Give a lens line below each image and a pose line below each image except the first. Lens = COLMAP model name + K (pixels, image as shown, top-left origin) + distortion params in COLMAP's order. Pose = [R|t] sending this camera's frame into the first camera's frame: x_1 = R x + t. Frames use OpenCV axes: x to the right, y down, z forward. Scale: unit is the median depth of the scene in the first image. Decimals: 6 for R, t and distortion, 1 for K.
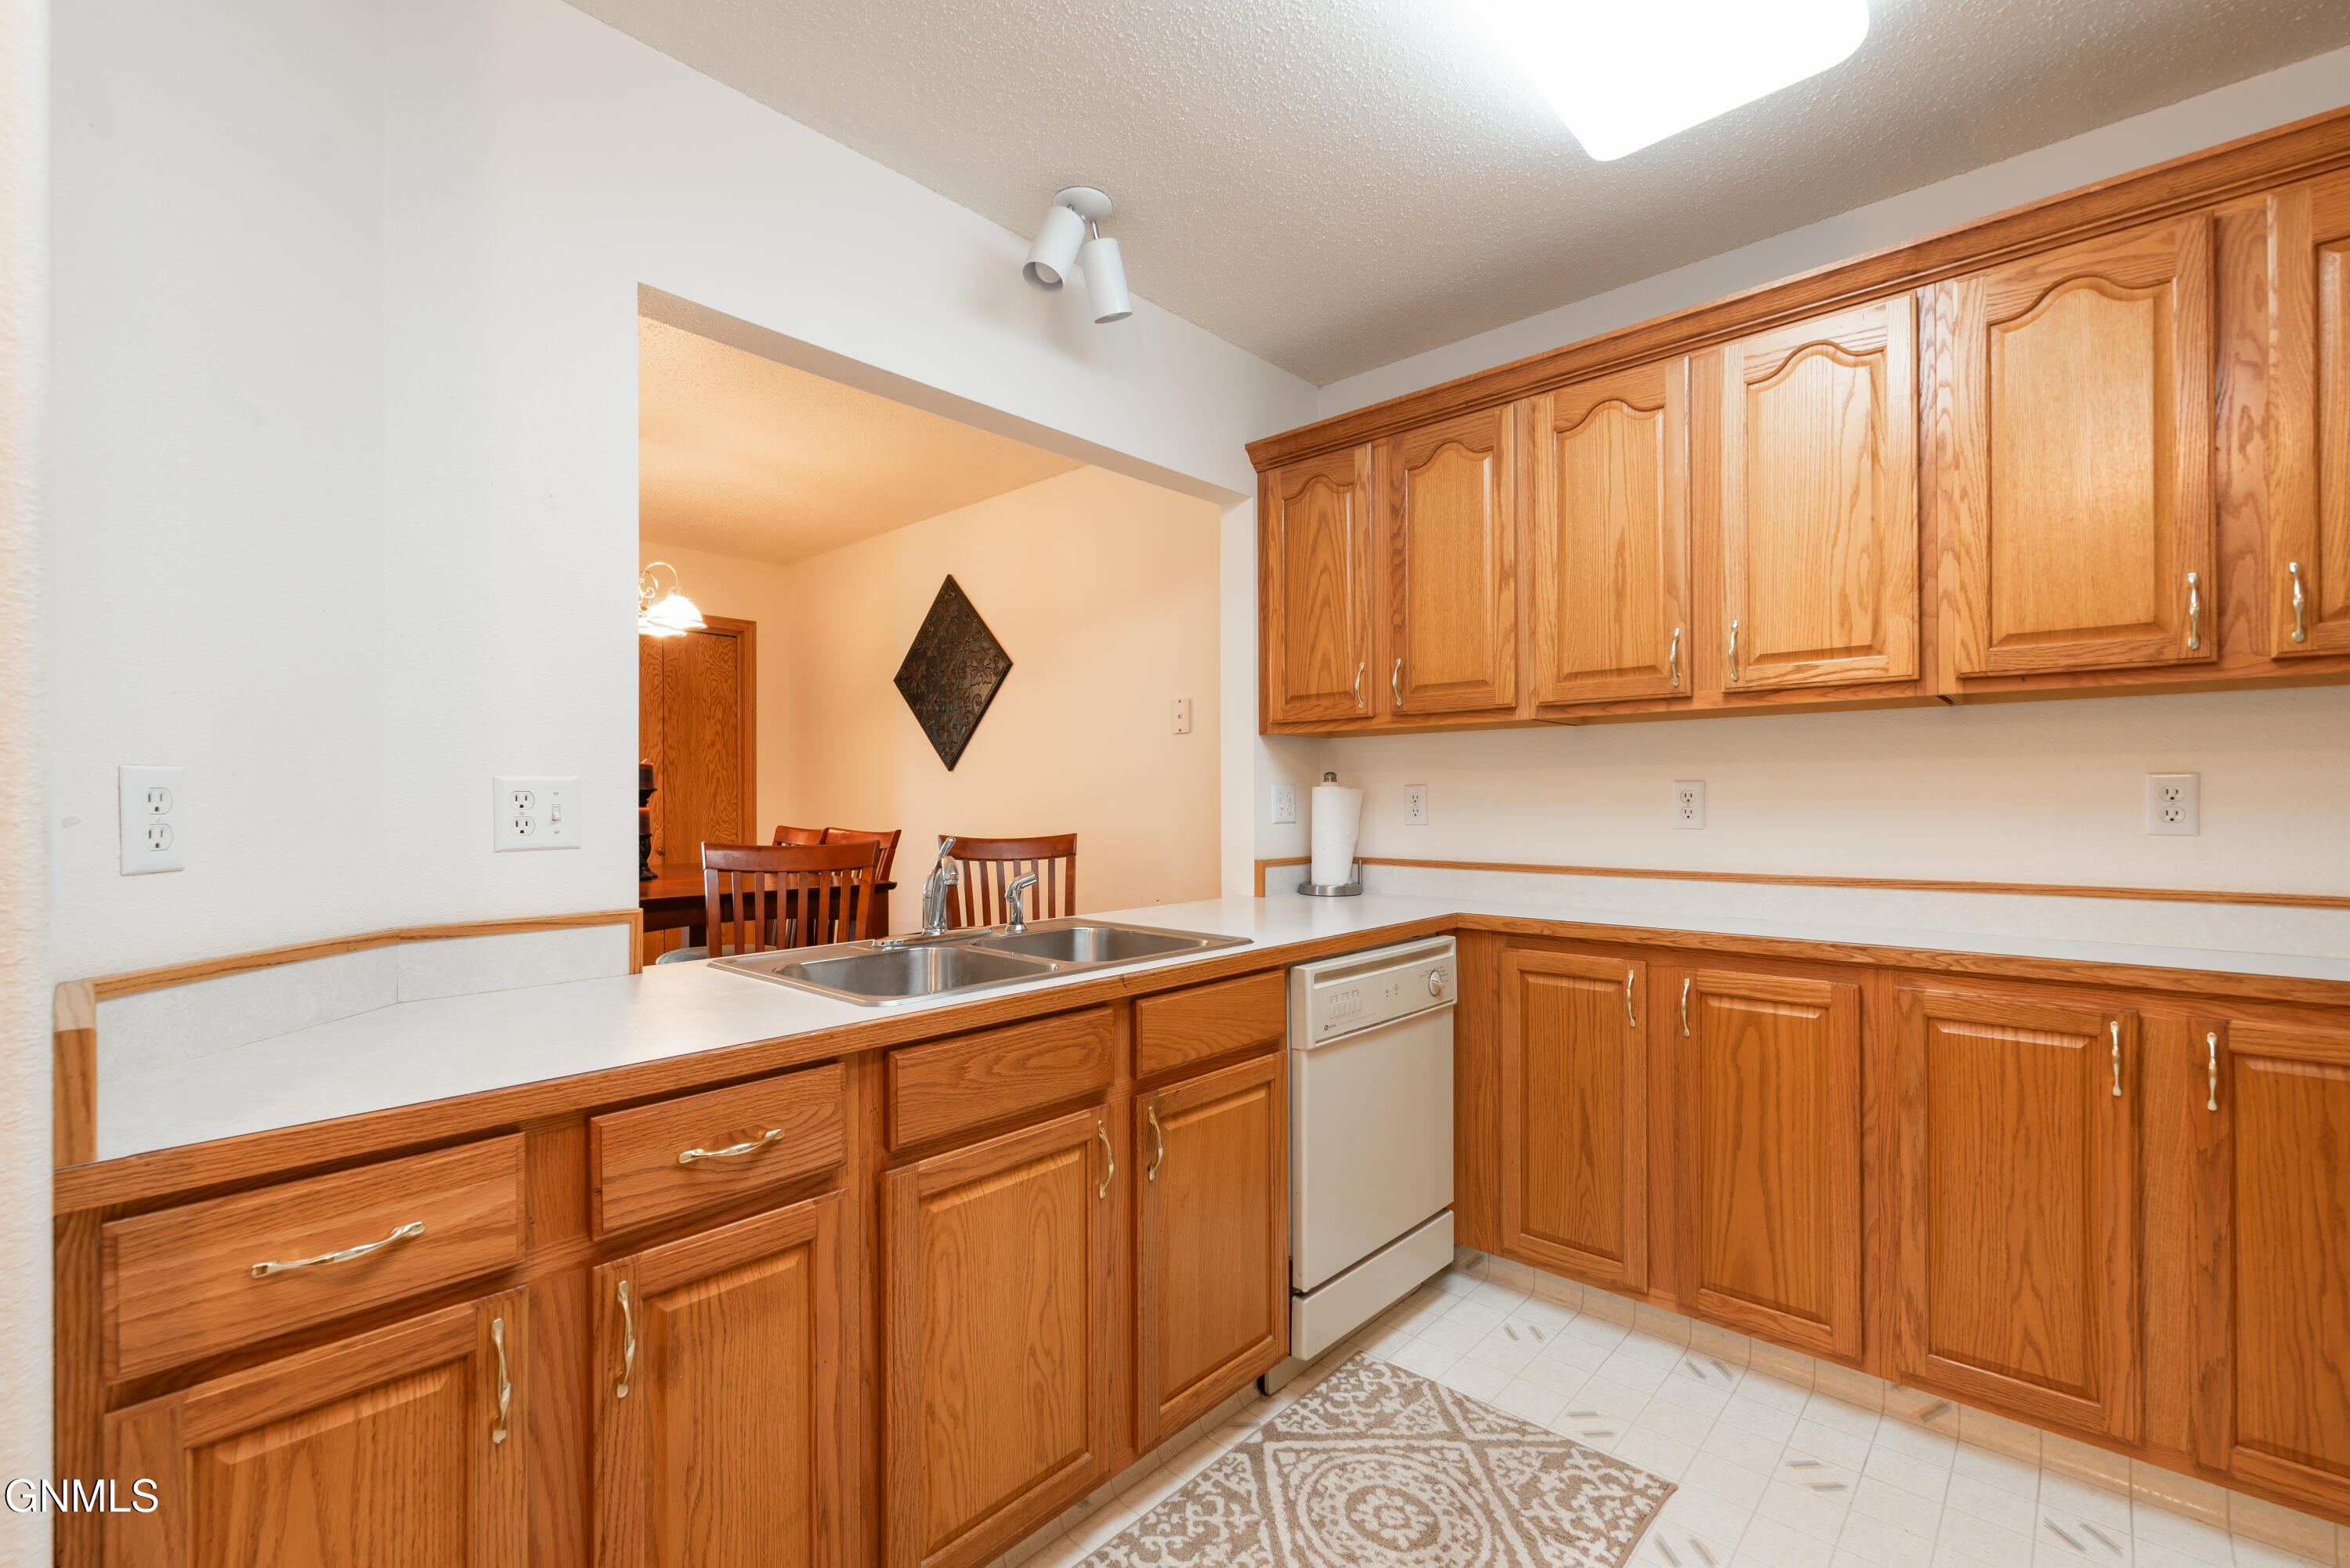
lens RADIAL K [[1006.9, 0, 1178.1], [0, 1006.9, 796.5], [0, 0, 1]] dist [-0.001308, -0.000124]
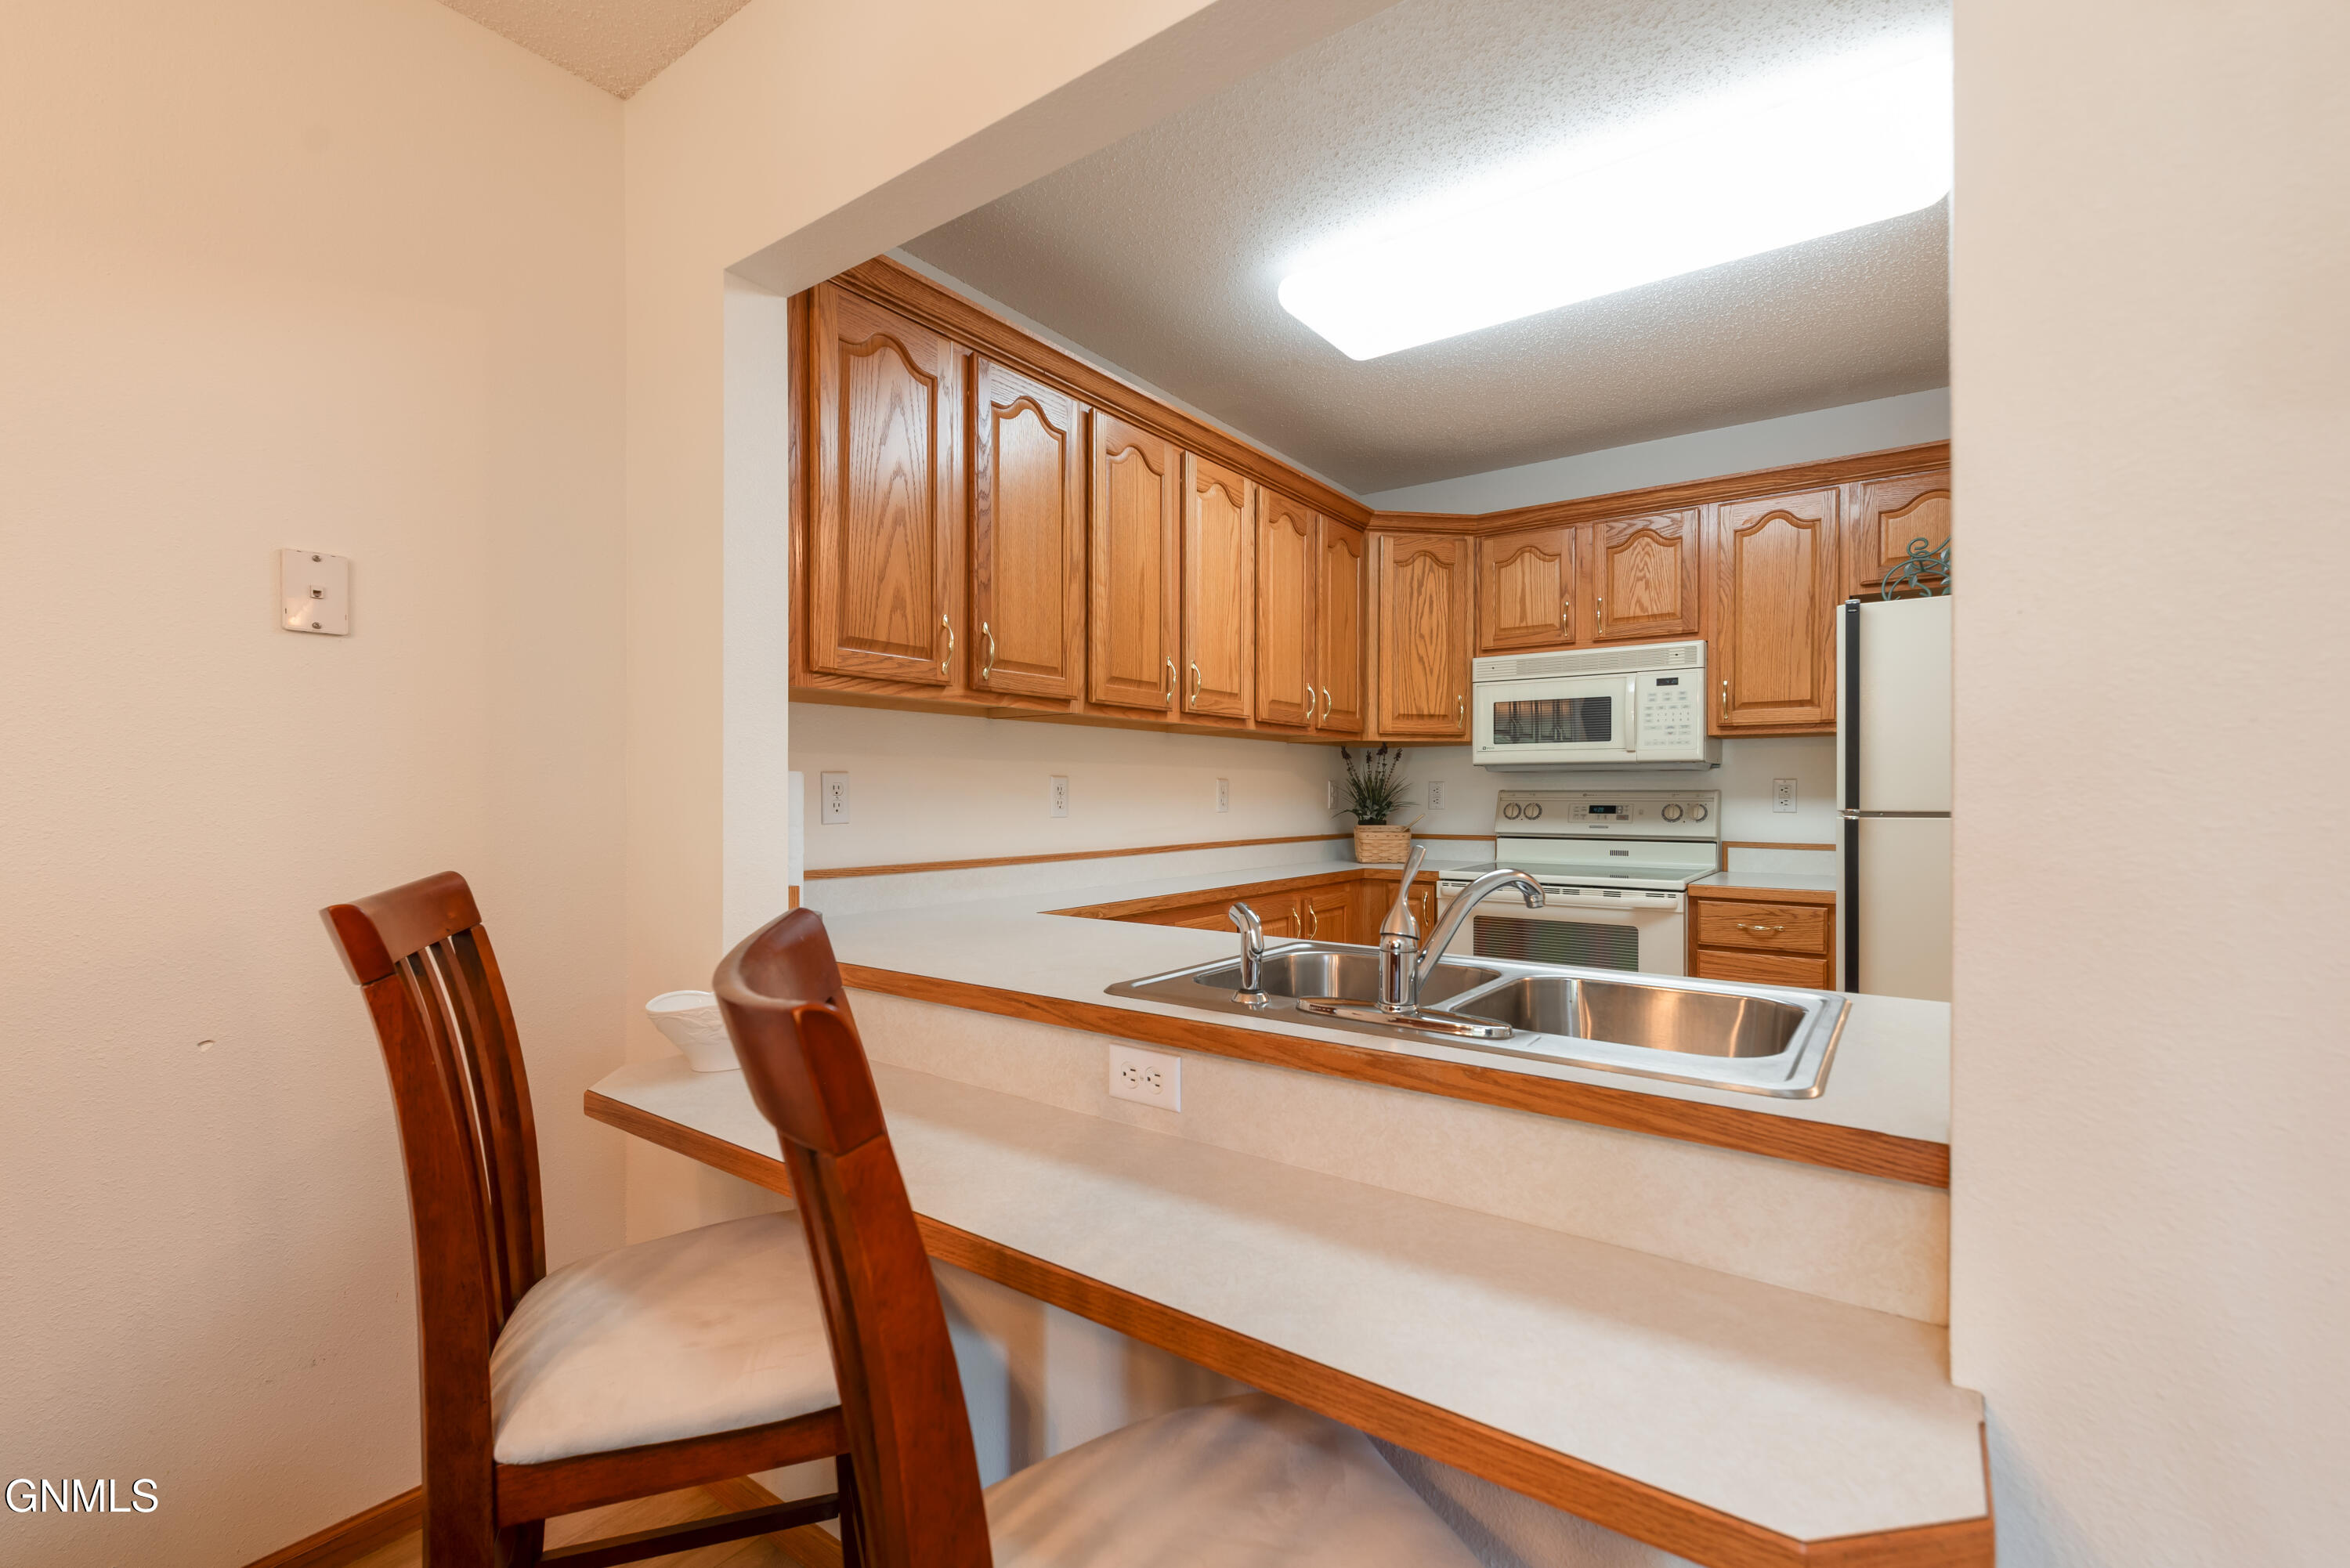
lens RADIAL K [[1024.9, 0, 1177.1], [0, 1024.9, 795.1], [0, 0, 1]] dist [-0.001940, -0.000498]
pose [[-0.114657, 0.000754, 0.993405, -0.816506], [-0.004591, 0.999989, -0.001288, 0.008660], [-0.993395, -0.004709, -0.114652, 1.183854]]
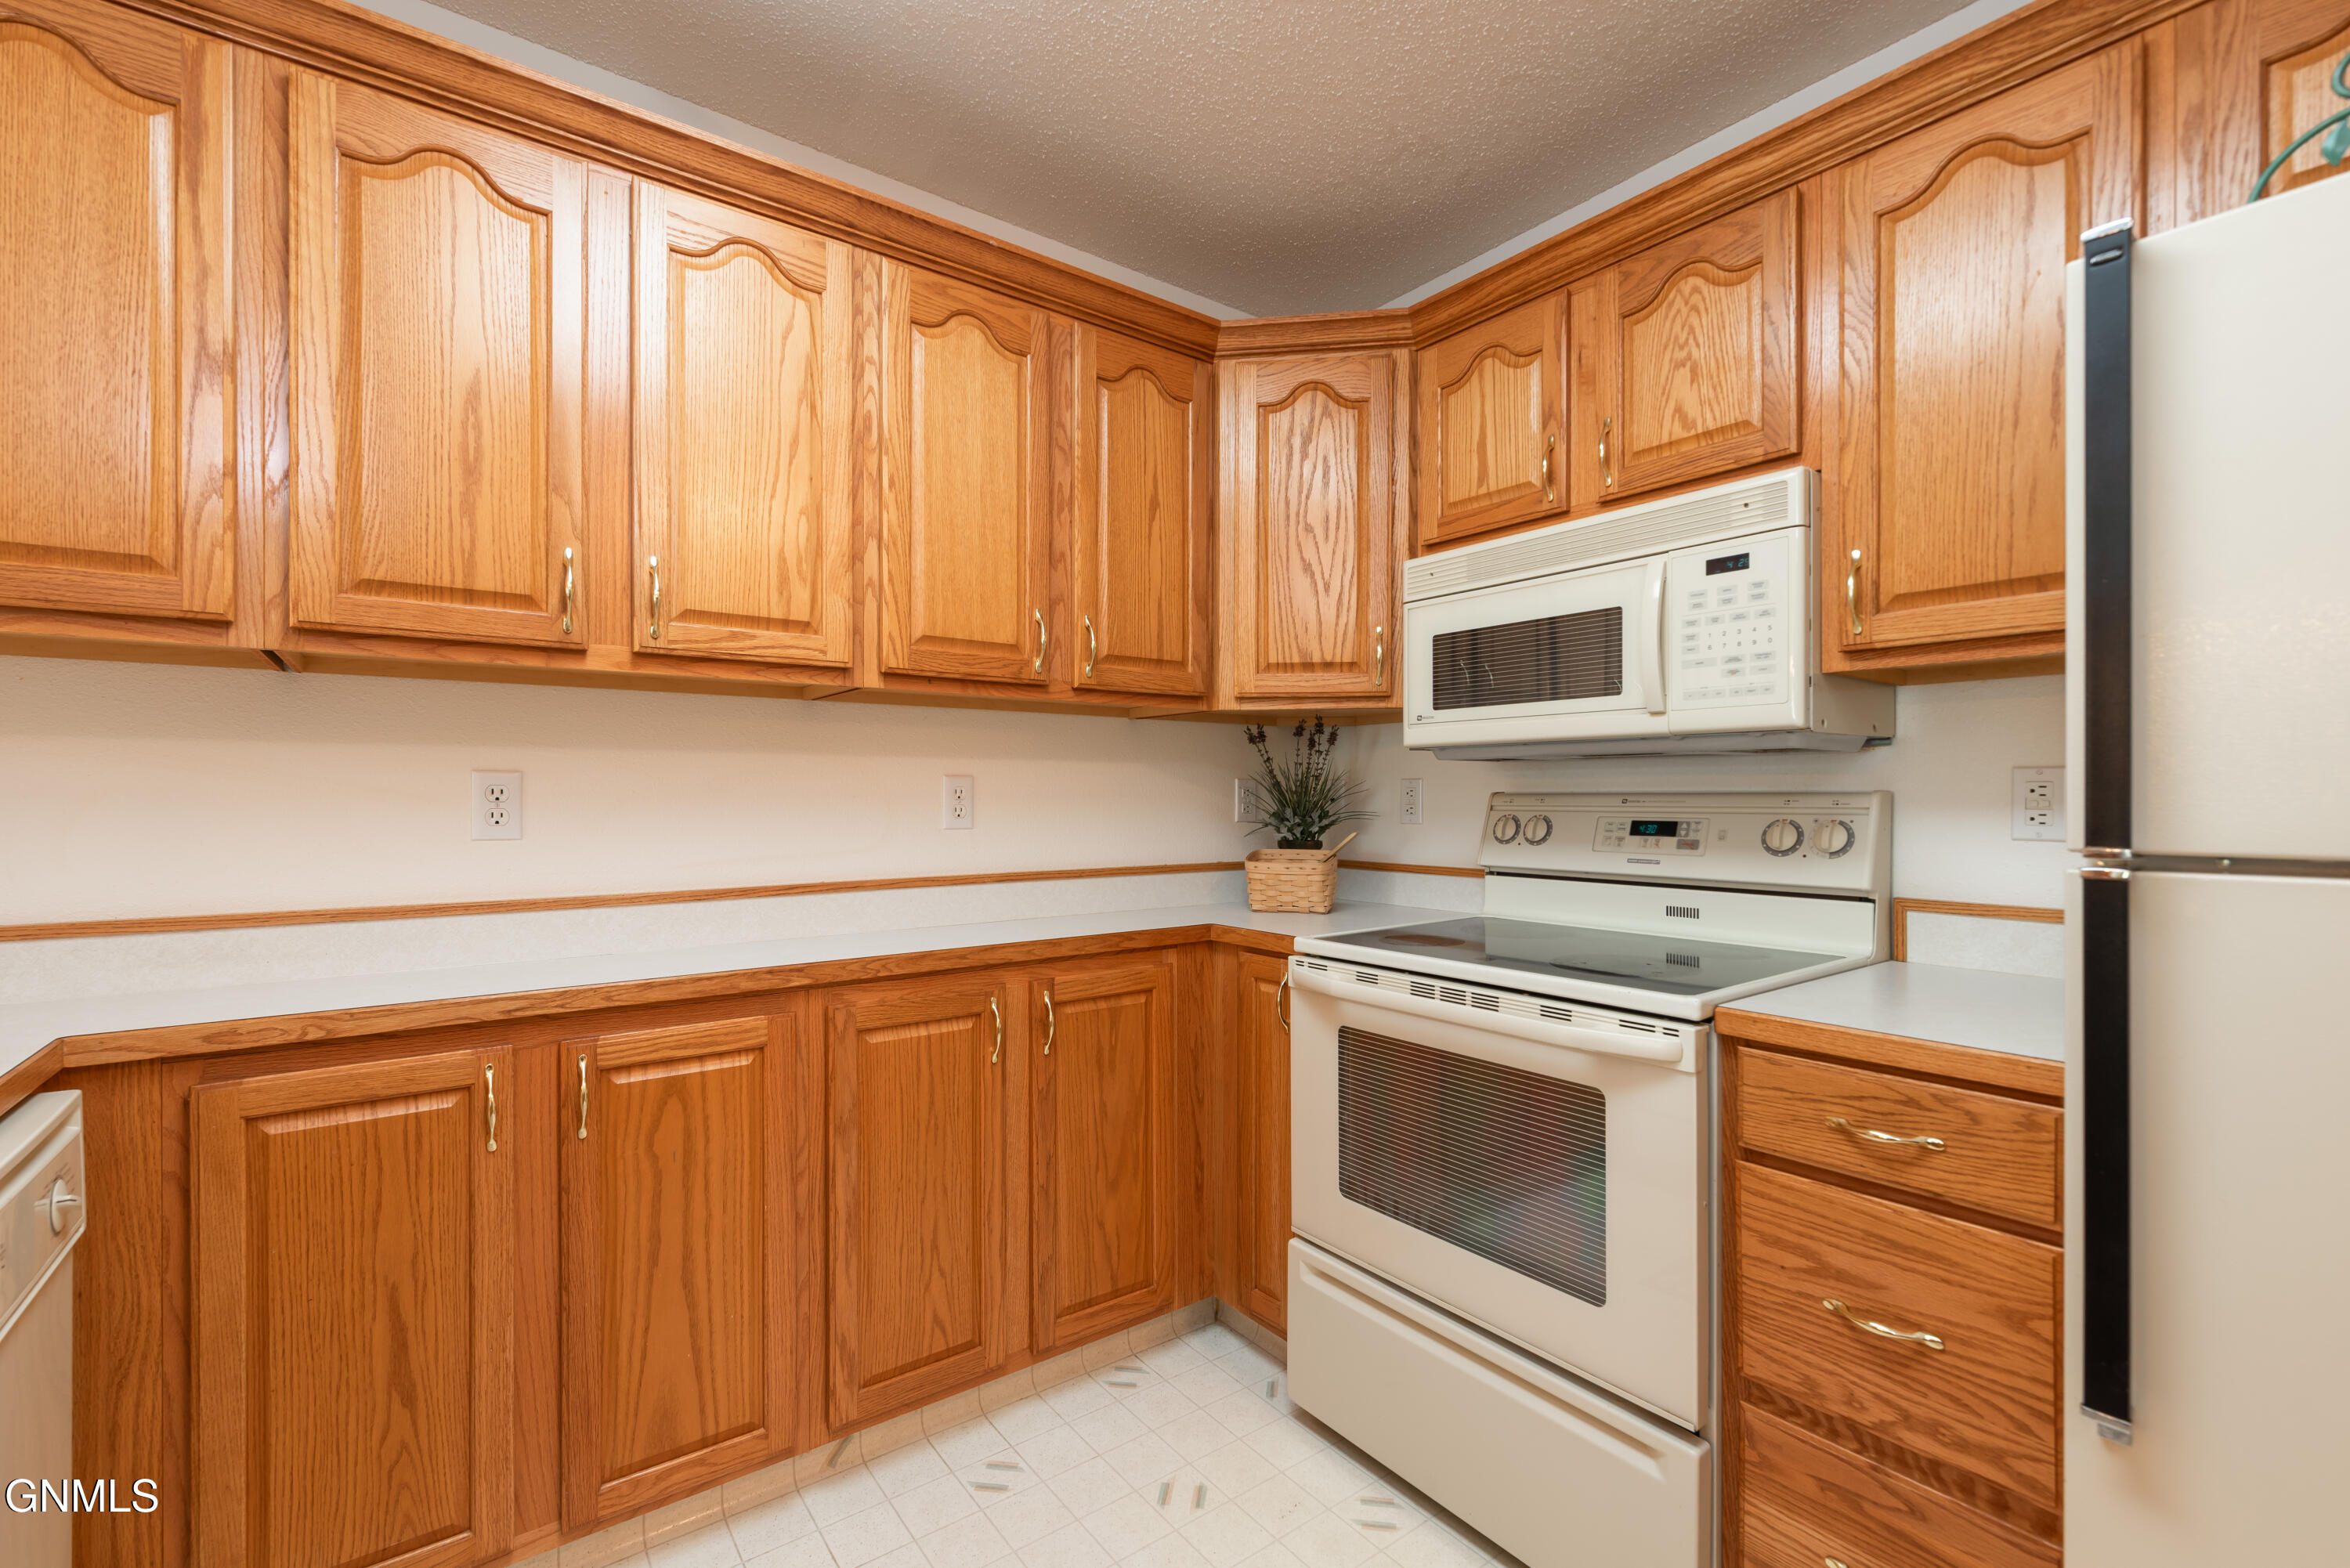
lens RADIAL K [[1006.9, 0, 1178.1], [0, 1006.9, 796.5], [0, 0, 1]] dist [-0.001308, -0.000124]
pose [[0.184614, 0.002062, 0.982809, -0.106393], [-0.004400, 0.999990, -0.001272, 0.001305], [-0.982801, -0.004090, 0.184621, 0.483610]]
